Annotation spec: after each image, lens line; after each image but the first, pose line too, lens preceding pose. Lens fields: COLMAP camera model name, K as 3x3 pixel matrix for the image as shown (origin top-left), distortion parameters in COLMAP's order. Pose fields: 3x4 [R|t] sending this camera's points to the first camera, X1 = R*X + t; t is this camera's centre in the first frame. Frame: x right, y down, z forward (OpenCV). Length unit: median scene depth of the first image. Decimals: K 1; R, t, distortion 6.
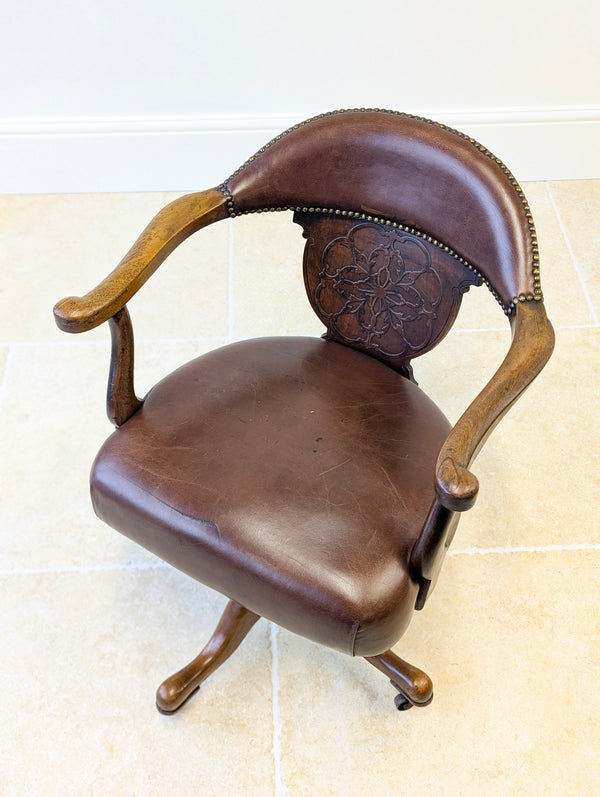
lens RADIAL K [[801.0, 0, 301.2], [0, 801.0, 411.8], [0, 0, 1]] dist [0.024666, 0.010211]
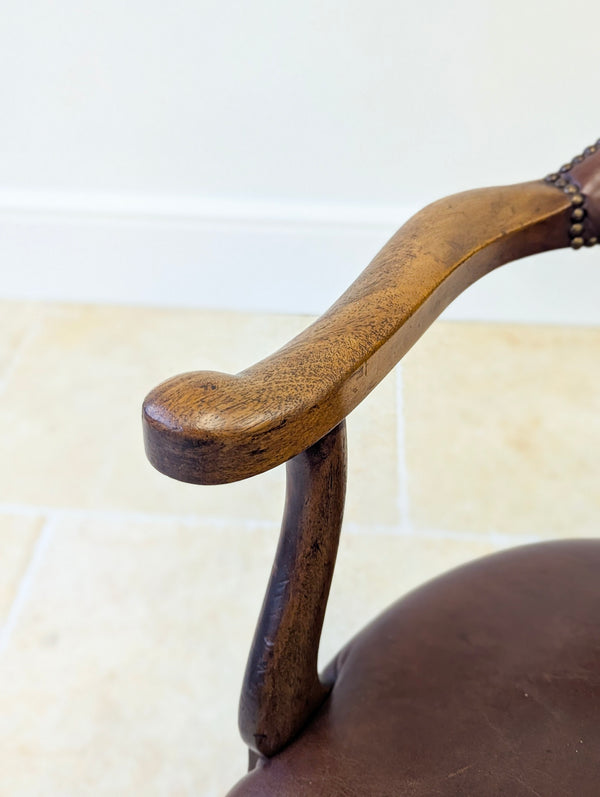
lens RADIAL K [[855.5, 0, 296.3], [0, 855.5, 390.1], [0, 0, 1]] dist [0.028448, -0.032240]
pose [[0.993615, 0.059611, -0.095789, -0.175849], [-0.082144, 0.964230, -0.252017, -0.042877], [0.077340, 0.258276, 0.962970, 0.549961]]
